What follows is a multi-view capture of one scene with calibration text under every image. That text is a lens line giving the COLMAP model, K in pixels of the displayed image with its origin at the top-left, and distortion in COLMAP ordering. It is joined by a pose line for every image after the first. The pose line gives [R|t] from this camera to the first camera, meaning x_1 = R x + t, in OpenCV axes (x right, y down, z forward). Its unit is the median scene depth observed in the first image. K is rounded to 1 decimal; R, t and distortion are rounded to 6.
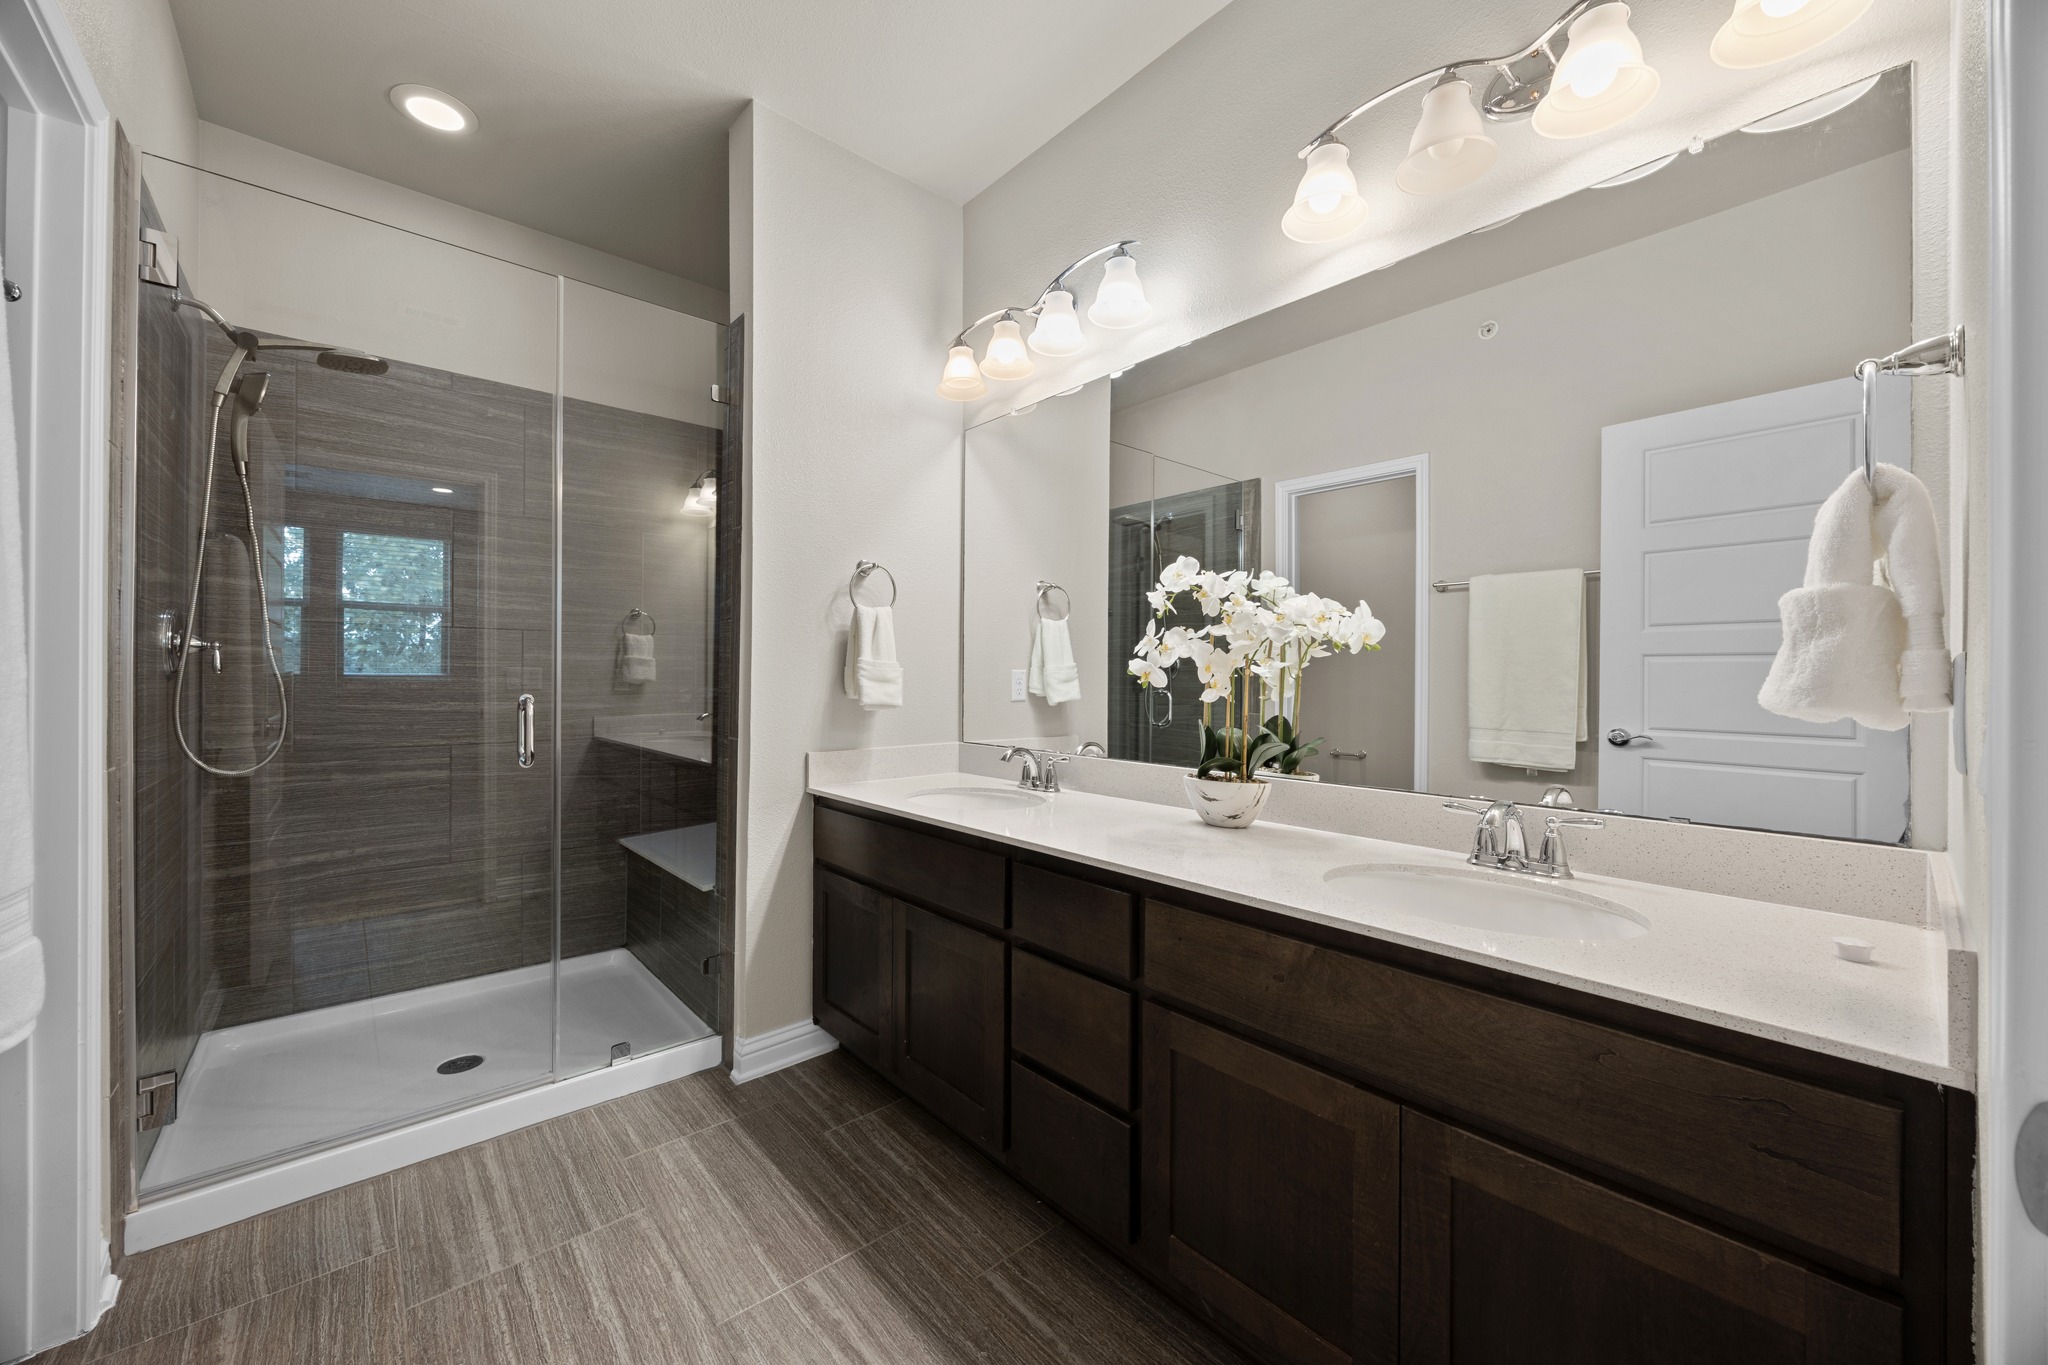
lens RADIAL K [[772.2, 0, 1020.2], [0, 772.2, 676.9], [0, 0, 1]] dist [-0.003922, -0.000031]
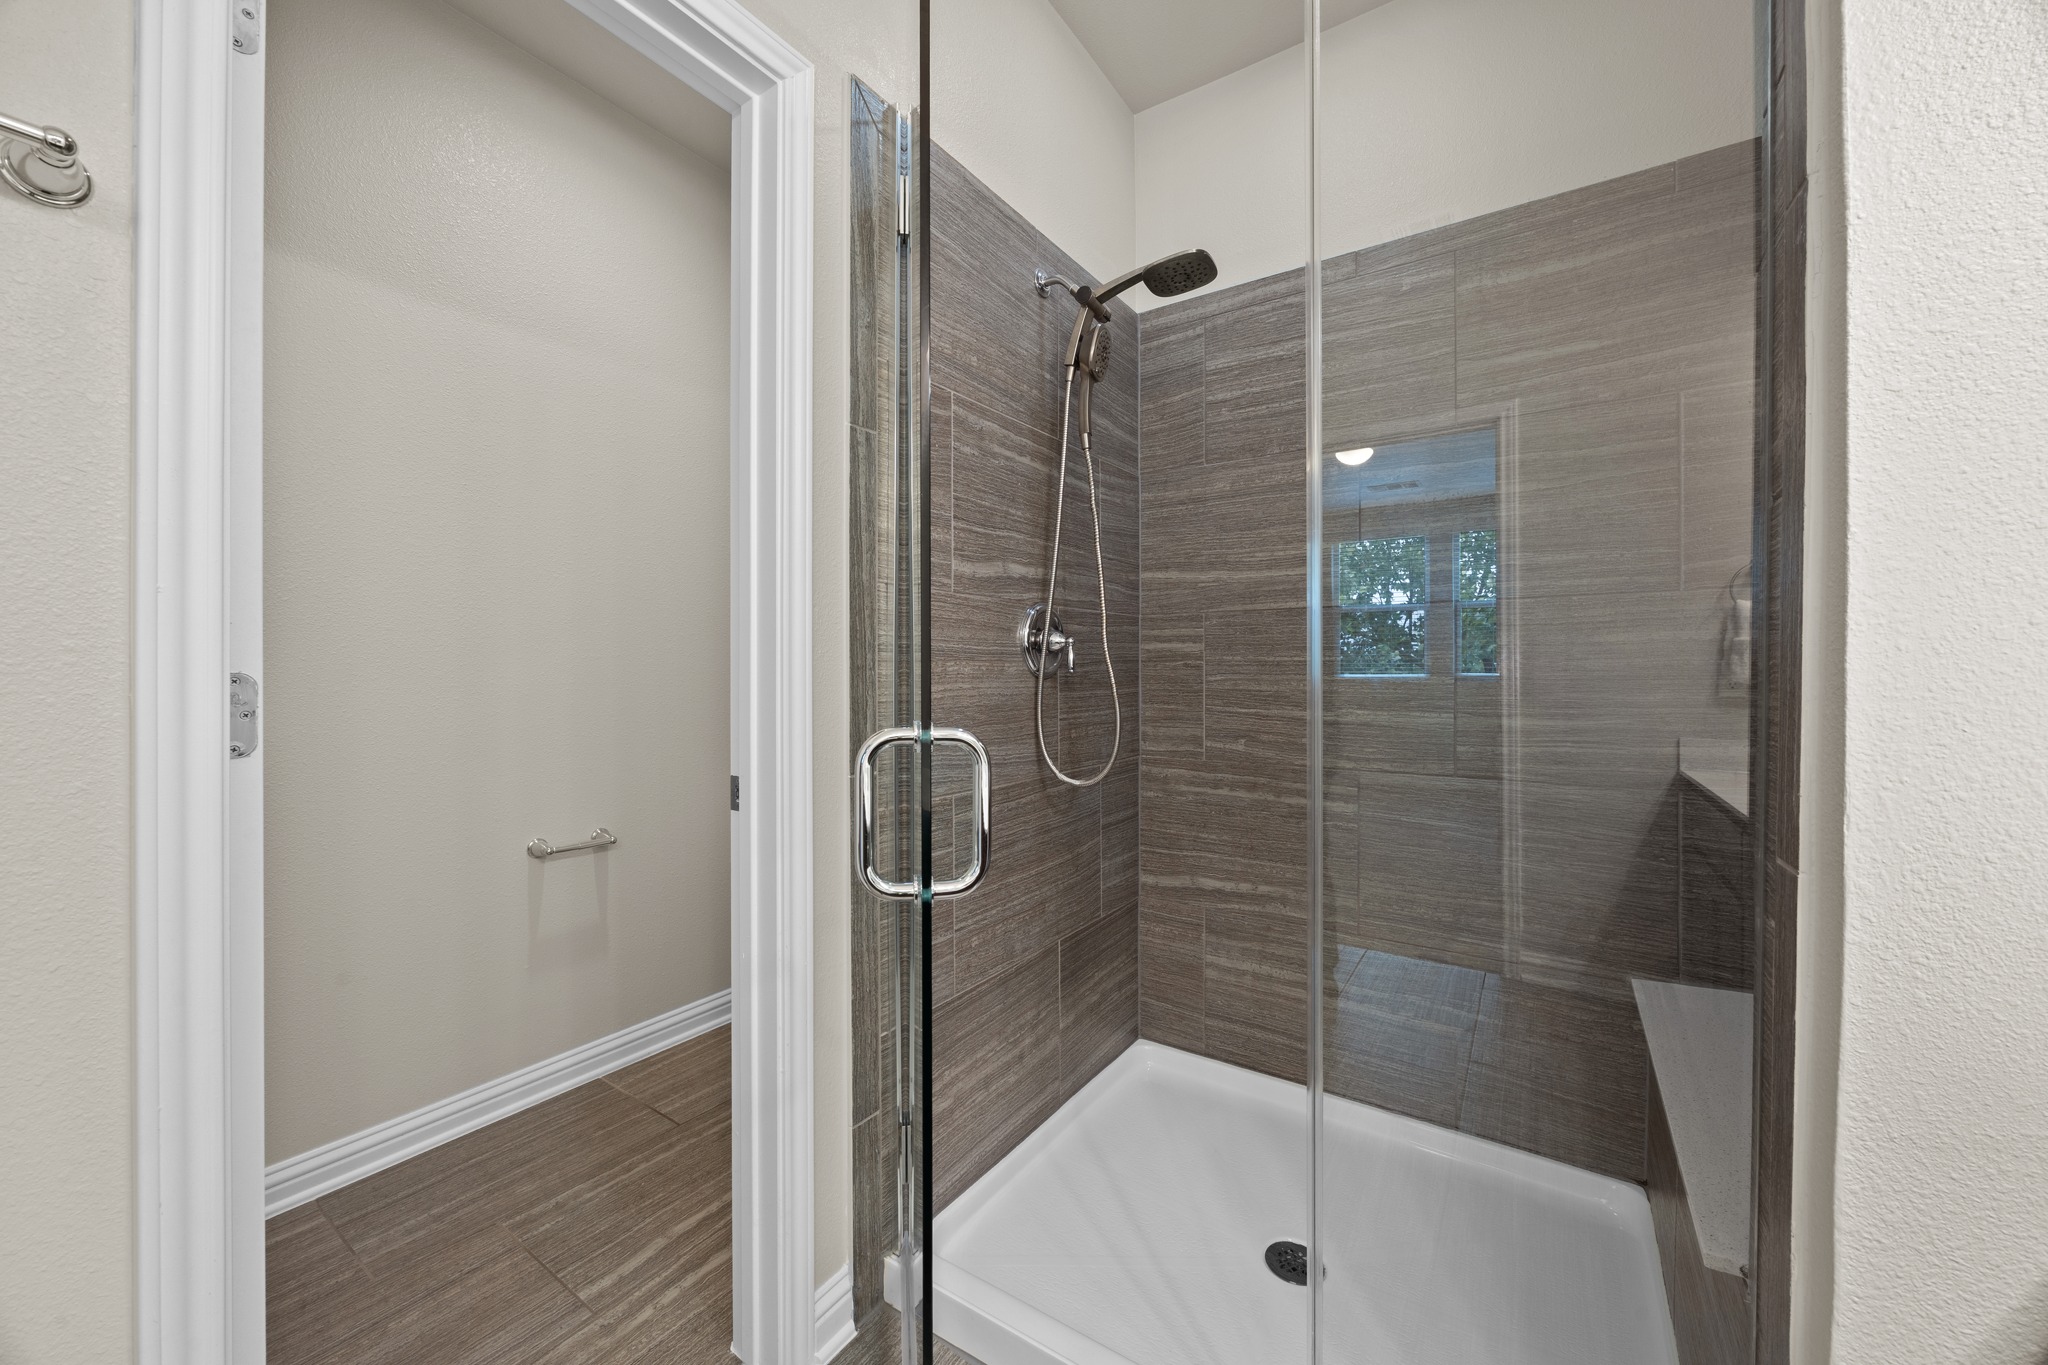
lens RADIAL K [[772.2, 0, 1020.2], [0, 772.2, 676.9], [0, 0, 1]] dist [-0.003922, -0.000031]
pose [[0.236315, -0.004807, -0.971665, -0.137509], [0.005373, 0.999979, -0.003640, 0.003867], [0.971662, -0.004360, 0.236336, 0.617244]]
